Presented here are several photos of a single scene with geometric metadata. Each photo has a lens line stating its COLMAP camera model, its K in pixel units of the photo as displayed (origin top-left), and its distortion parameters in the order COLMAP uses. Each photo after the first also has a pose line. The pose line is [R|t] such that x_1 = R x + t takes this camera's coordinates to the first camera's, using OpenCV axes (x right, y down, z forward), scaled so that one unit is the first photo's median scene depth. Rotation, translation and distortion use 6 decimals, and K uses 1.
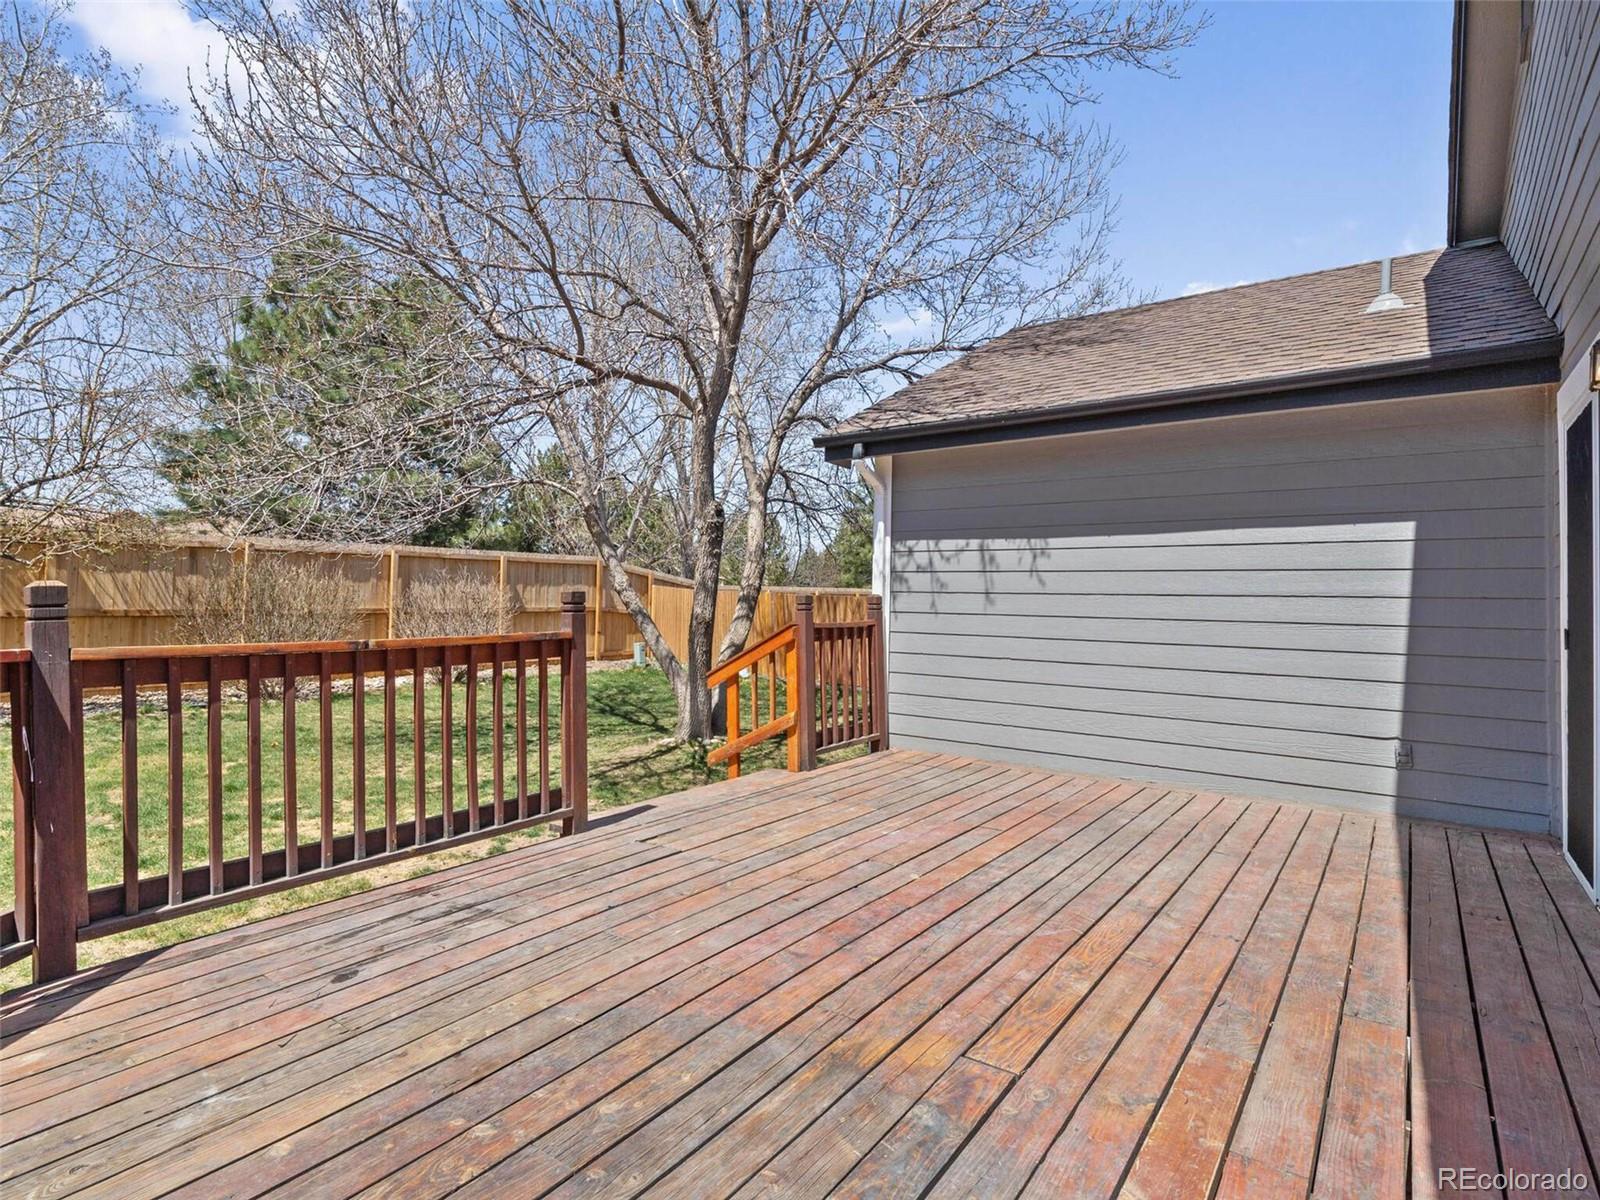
lens RADIAL K [[810.5, 0, 803.1], [0, 810.5, 604.0], [0, 0, 1]] dist [0.004487, -0.000159]
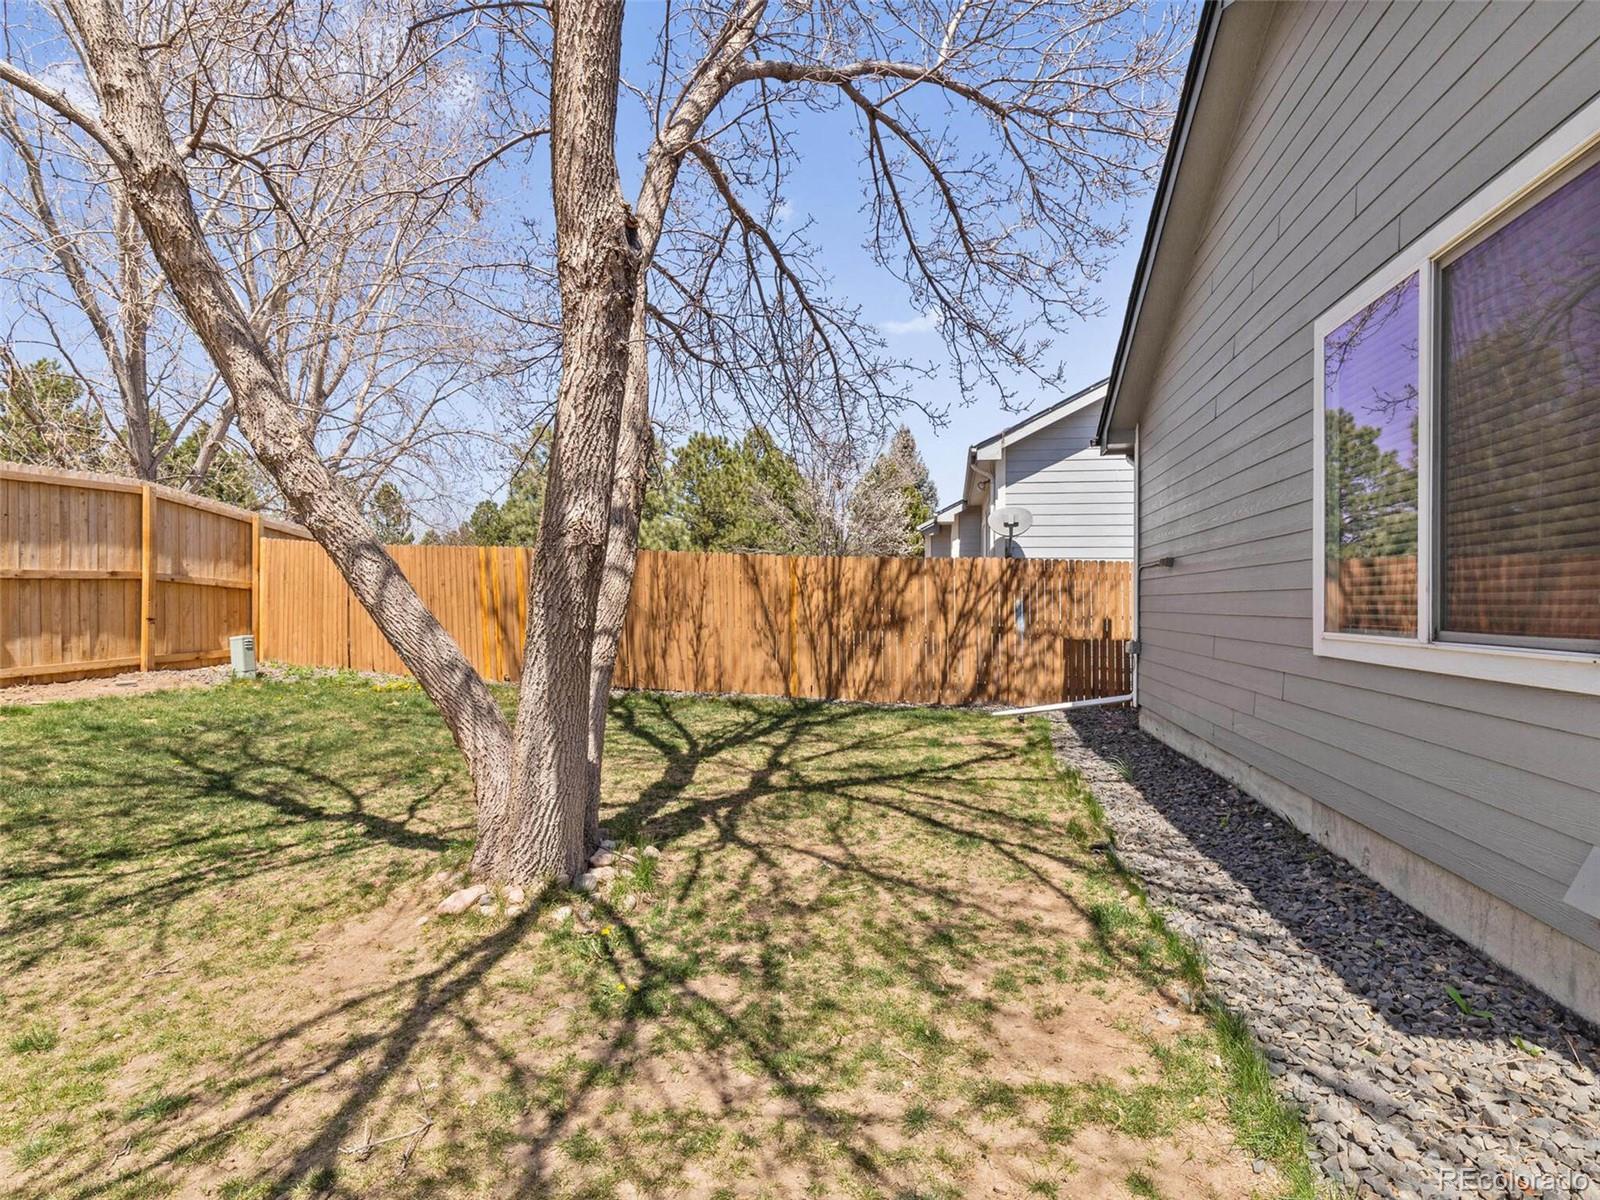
lens RADIAL K [[810.5, 0, 801.0], [0, 810.5, 594.6], [0, 0, 1]] dist [0.004487, -0.000159]
pose [[0.899700, -0.009253, 0.436411, -0.101247], [0.011511, 0.999931, -0.002530, 0.025743], [-0.436357, 0.007300, 0.899744, 0.336599]]
